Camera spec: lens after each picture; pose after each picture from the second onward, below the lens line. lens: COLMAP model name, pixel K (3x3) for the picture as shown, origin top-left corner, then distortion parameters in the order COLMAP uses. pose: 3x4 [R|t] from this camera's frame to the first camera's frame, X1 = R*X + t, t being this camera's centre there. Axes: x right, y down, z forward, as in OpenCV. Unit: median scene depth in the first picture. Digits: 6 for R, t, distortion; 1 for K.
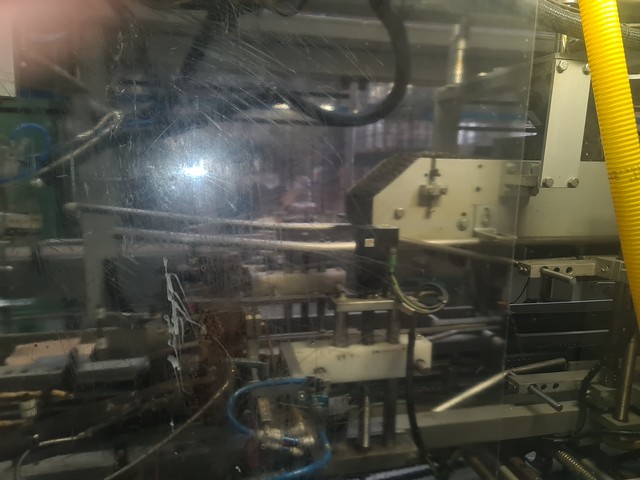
lens RADIAL K [[464.8, 0, 315.5], [0, 464.8, 241.7], [0, 0, 1]] dist [0.037803, -0.001501]
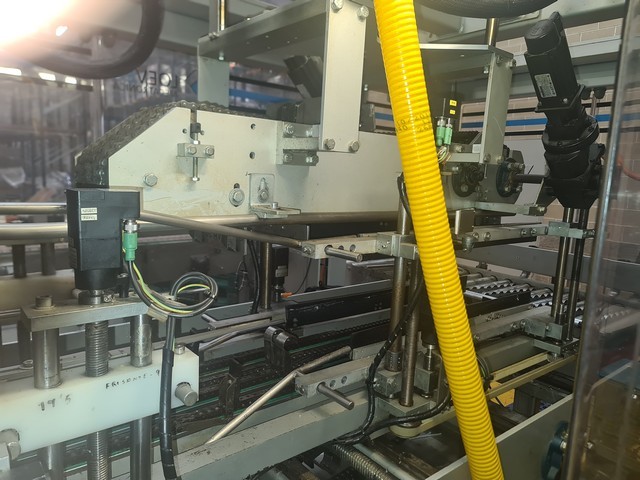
lens RADIAL K [[464.8, 0, 315.5], [0, 464.8, 241.7], [0, 0, 1]] dist [0.037803, -0.001501]
pose [[0.896135, -0.043800, 0.441615, 0.087195], [0.045570, 0.998939, 0.006606, 0.039060], [-0.441436, 0.014204, 0.897180, 0.239717]]
